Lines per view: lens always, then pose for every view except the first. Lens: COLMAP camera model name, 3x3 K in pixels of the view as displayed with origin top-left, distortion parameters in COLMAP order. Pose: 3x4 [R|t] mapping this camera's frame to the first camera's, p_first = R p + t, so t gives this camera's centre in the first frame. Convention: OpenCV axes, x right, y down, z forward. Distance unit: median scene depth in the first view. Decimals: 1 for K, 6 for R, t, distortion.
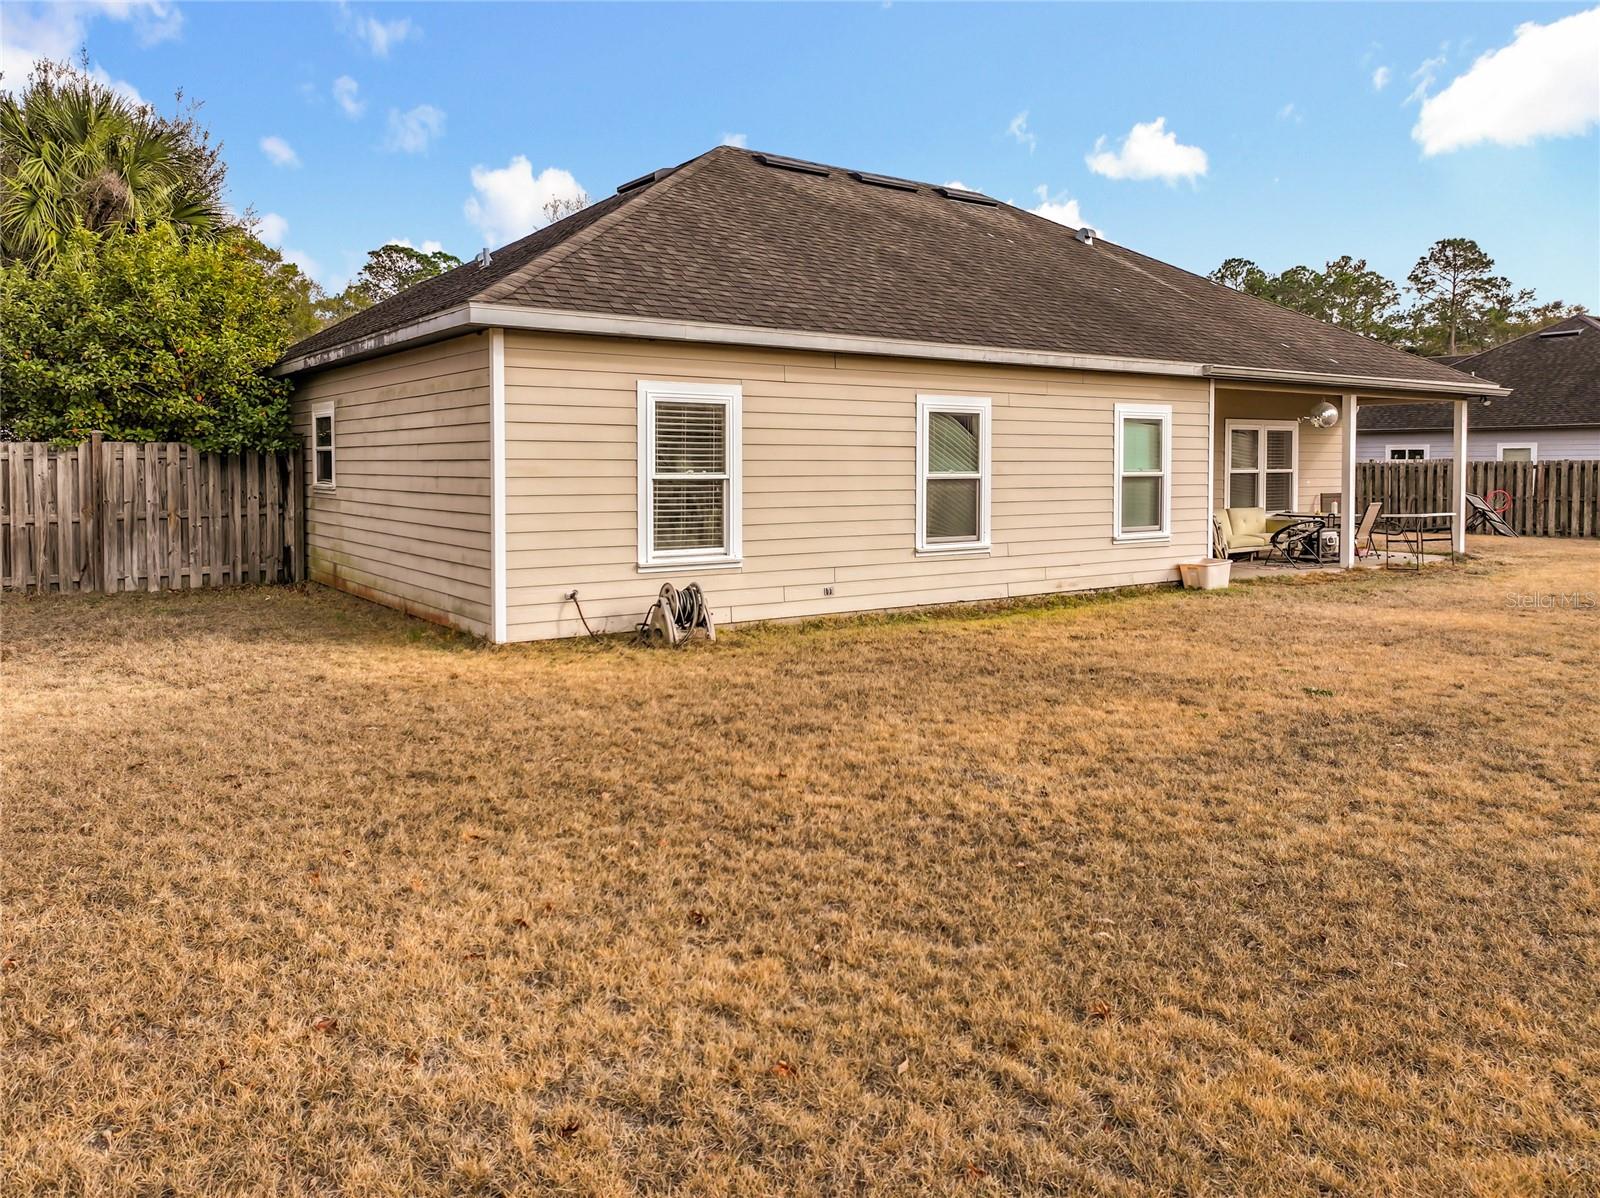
lens RADIAL K [[1147.7, 0, 800.0], [0, 1147.7, 599.0], [0, 0, 1]] dist [0.002145, -0.006635]
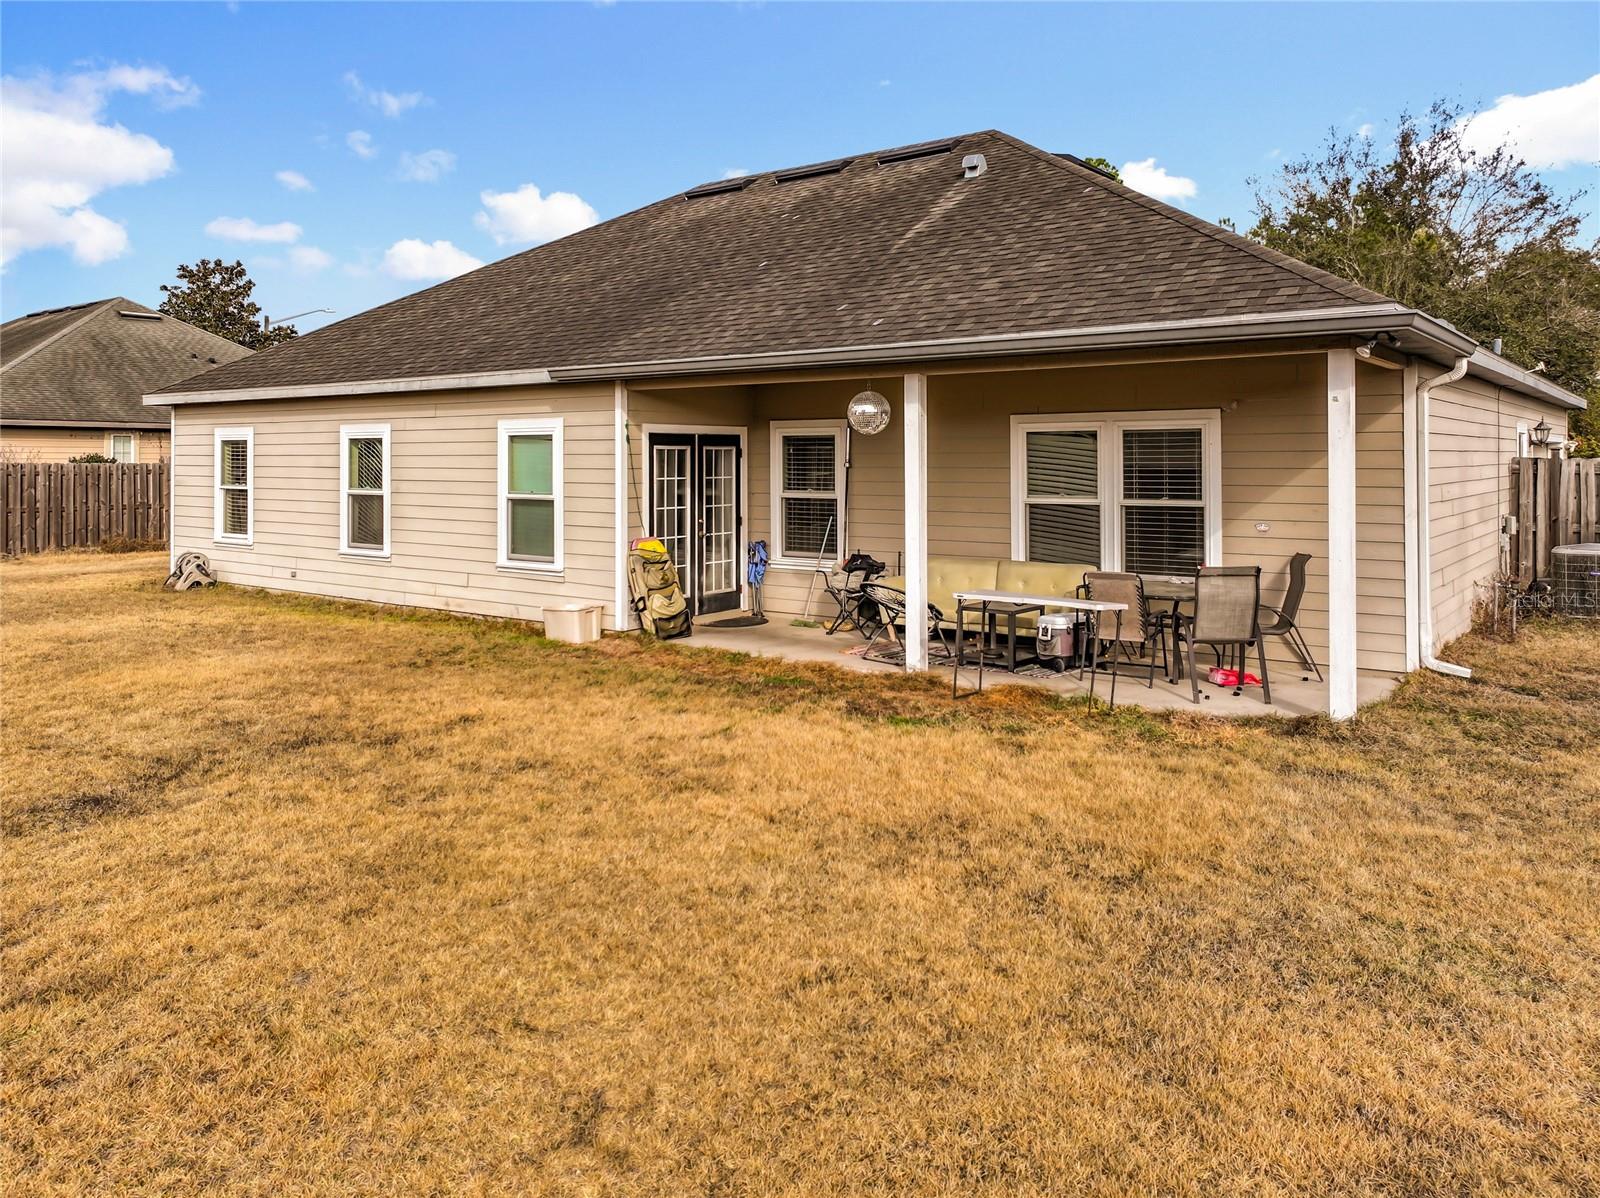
lens RADIAL K [[1147.7, 0, 800.0], [0, 1147.7, 599.0], [0, 0, 1]] dist [0.002145, -0.006635]
pose [[0.324757, 0.095734, -0.940940, 1.348719], [-0.131231, 0.989802, 0.055412, -0.118722], [0.936649, 0.105485, 0.334008, 1.003544]]
